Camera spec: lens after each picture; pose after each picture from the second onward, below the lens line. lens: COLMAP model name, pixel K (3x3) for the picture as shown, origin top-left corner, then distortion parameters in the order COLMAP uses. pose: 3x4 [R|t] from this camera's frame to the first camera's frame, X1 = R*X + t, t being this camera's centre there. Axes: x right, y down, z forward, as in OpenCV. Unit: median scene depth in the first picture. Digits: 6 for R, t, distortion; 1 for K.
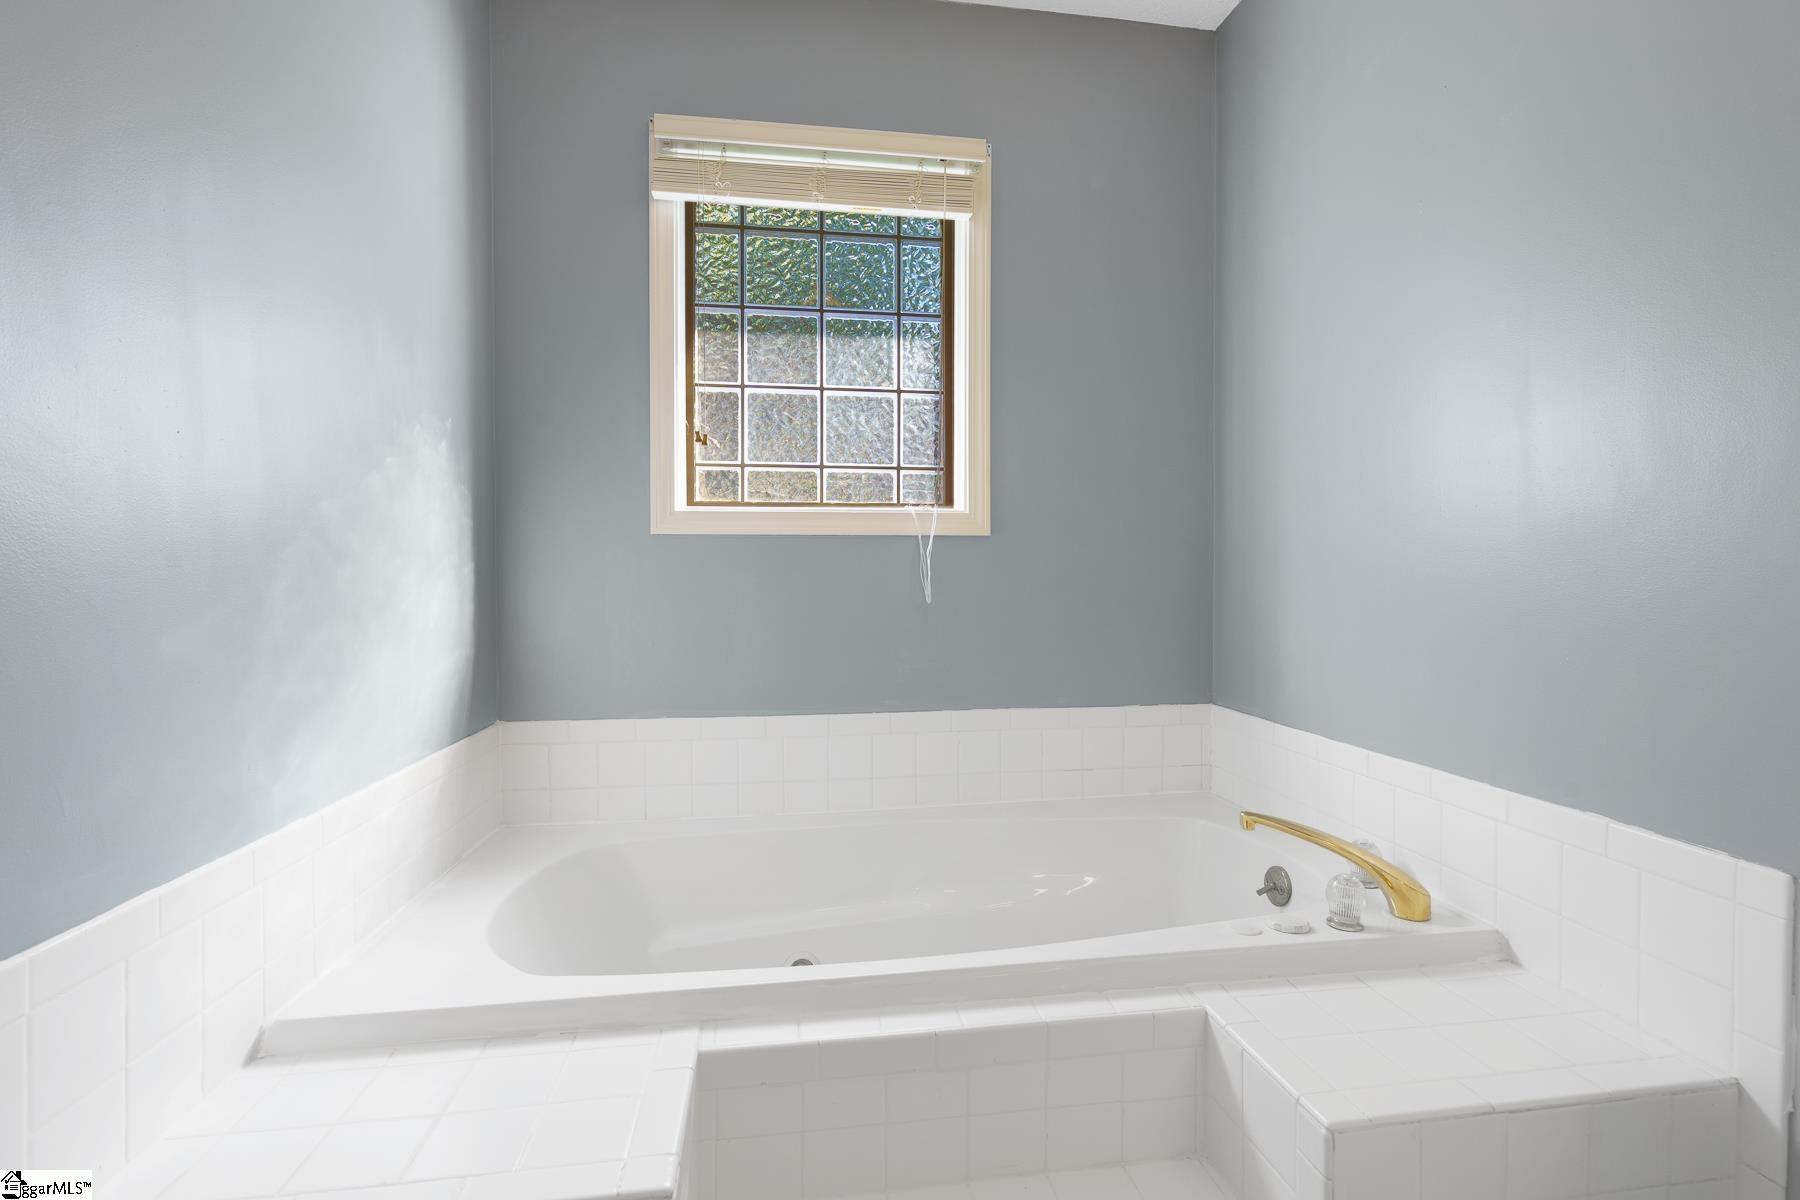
lens RADIAL K [[822.6, 0, 898.2], [0, 822.6, 592.1], [0, 0, 1]] dist [0.000189, -0.001088]
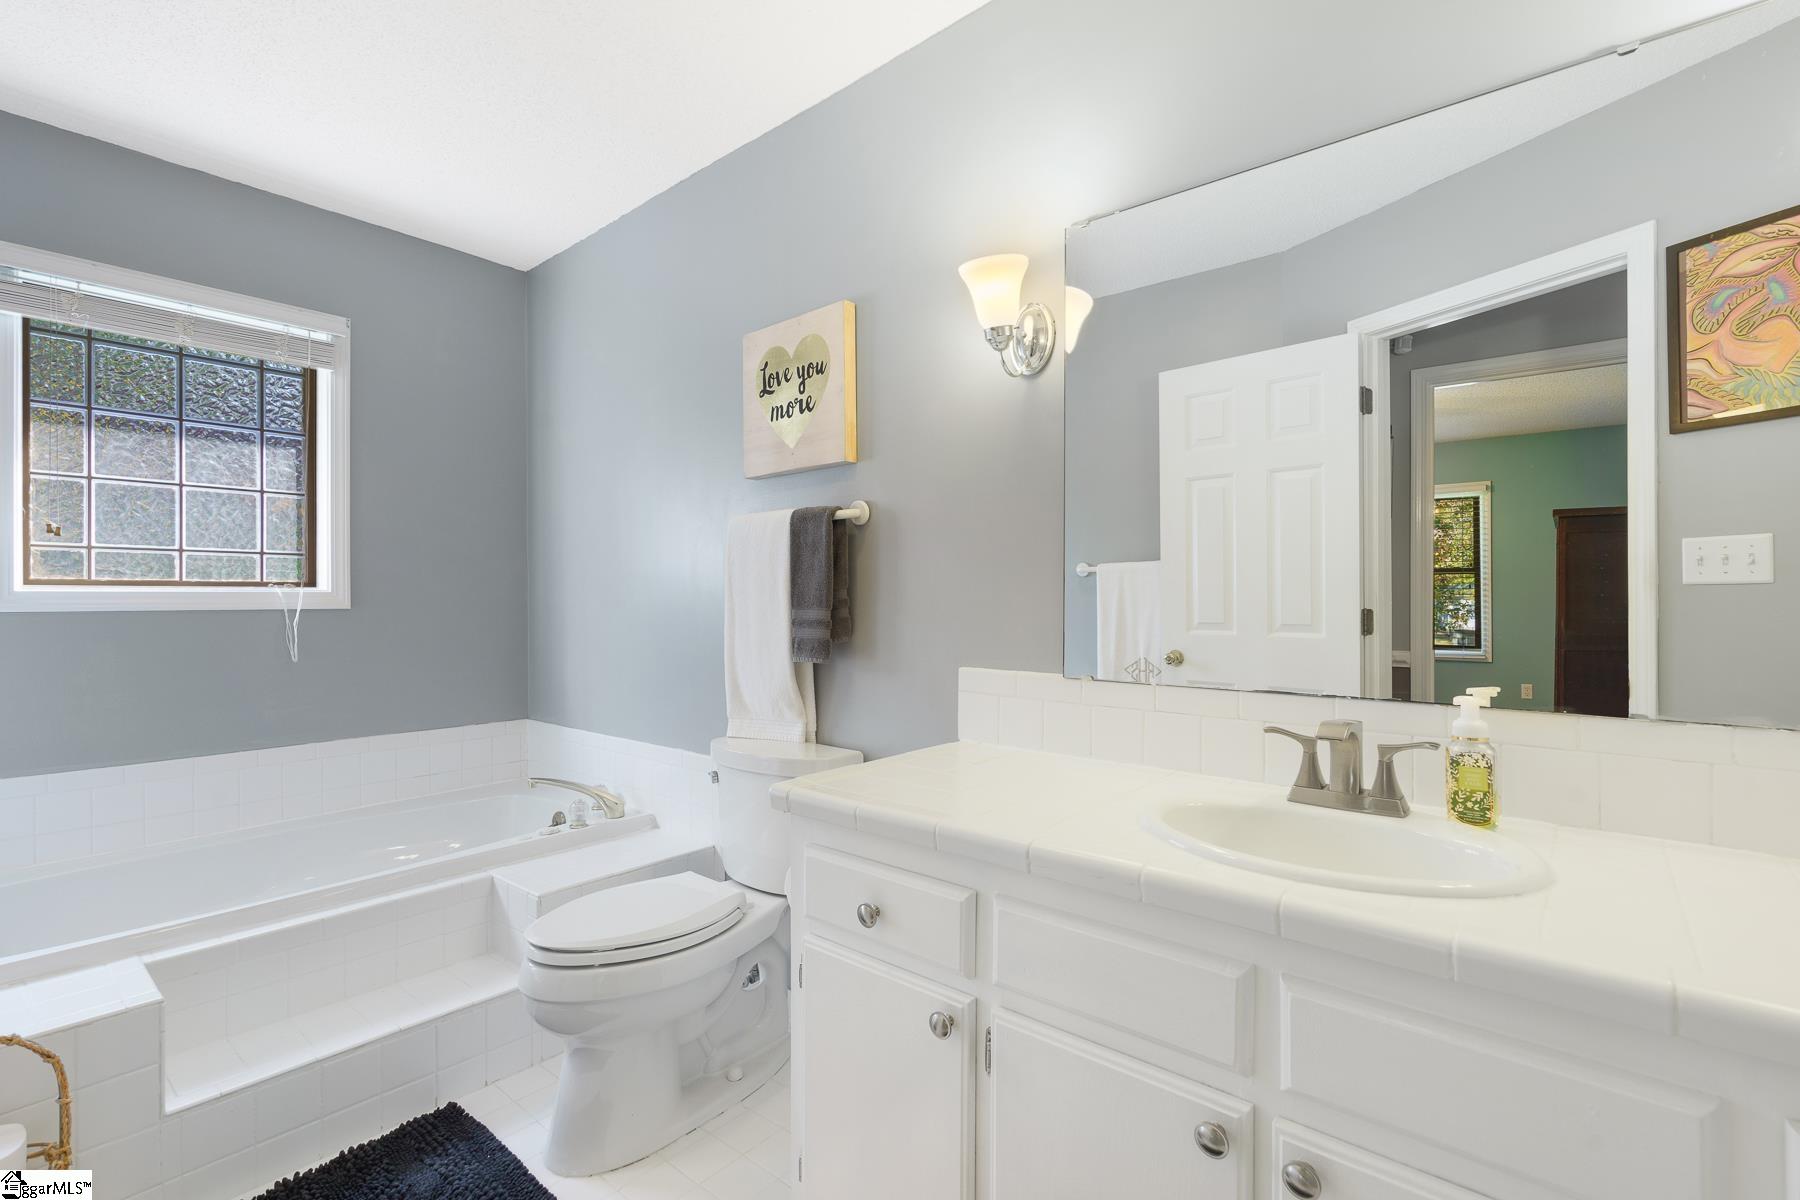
lens RADIAL K [[822.6, 0, 892.8], [0, 822.6, 593.9], [0, 0, 1]] dist [0.000189, -0.001088]
pose [[0.758666, 0.000967, 0.651479, -0.086666], [0.017015, 0.999628, -0.021299, -0.046892], [-0.651257, 0.027244, 0.758368, -0.567552]]
